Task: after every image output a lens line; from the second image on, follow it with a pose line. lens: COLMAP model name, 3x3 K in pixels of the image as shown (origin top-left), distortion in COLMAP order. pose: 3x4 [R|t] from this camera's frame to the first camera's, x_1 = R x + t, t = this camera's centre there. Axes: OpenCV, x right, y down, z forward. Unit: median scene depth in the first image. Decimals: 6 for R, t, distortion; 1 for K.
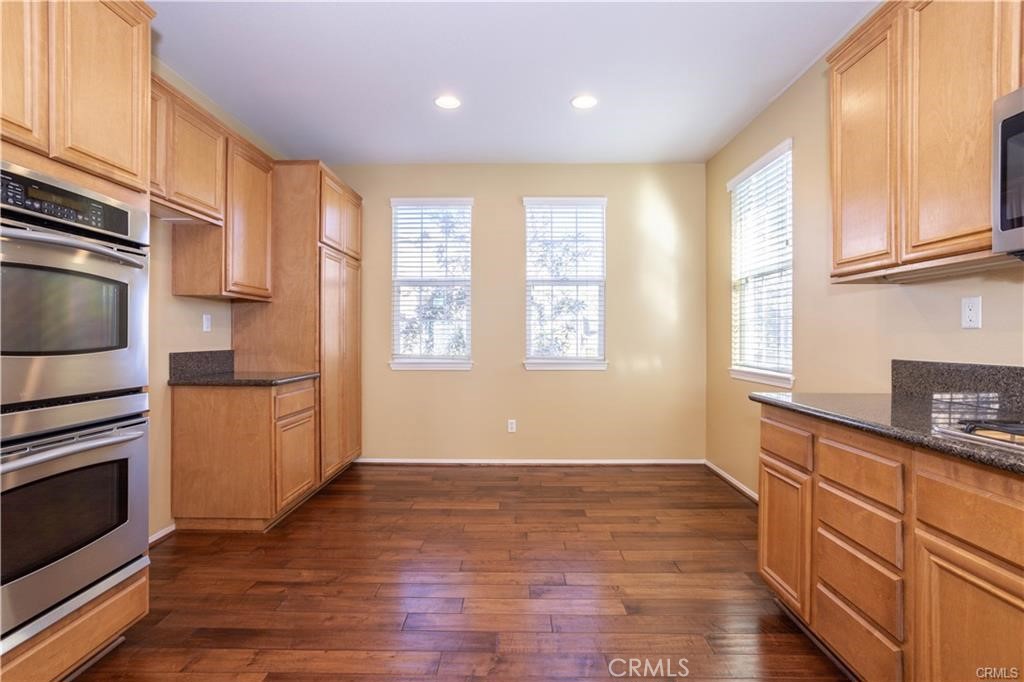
lens RADIAL K [[490.4, 0, 510.7], [0, 490.4, 337.3], [0, 0, 1]] dist [-0.032738, 0.000238]
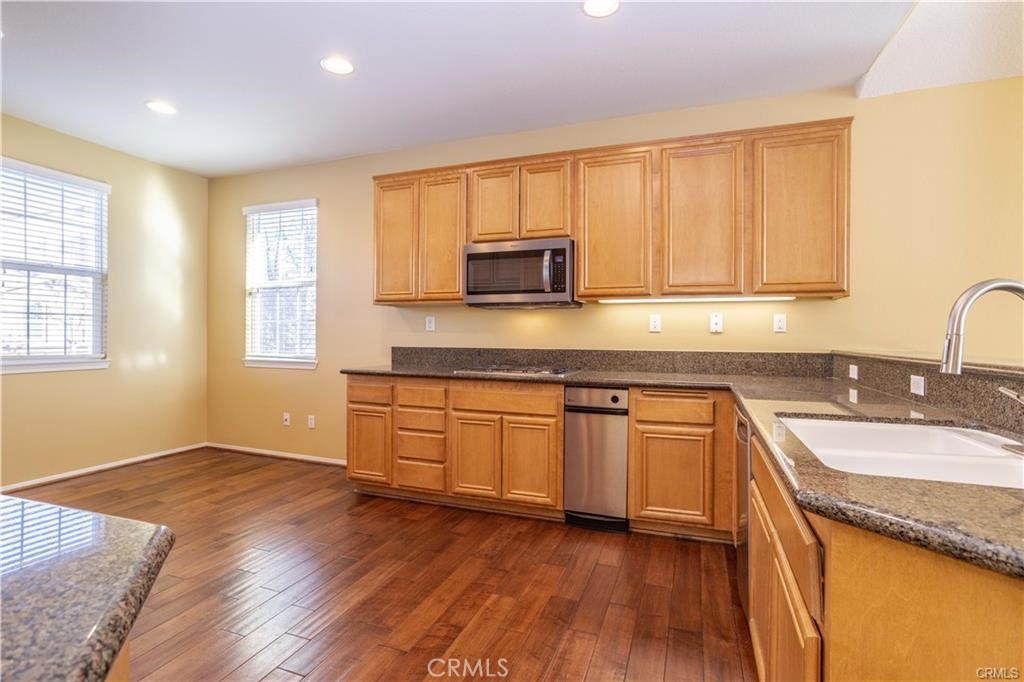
lens RADIAL K [[490.4, 0, 510.7], [0, 490.4, 337.3], [0, 0, 1]] dist [-0.032738, 0.000238]
pose [[0.332033, -0.002044, 0.943266, -0.610813], [-0.004038, 0.999985, 0.003588, 0.001156], [-0.943259, -0.005000, 0.332020, -0.053436]]
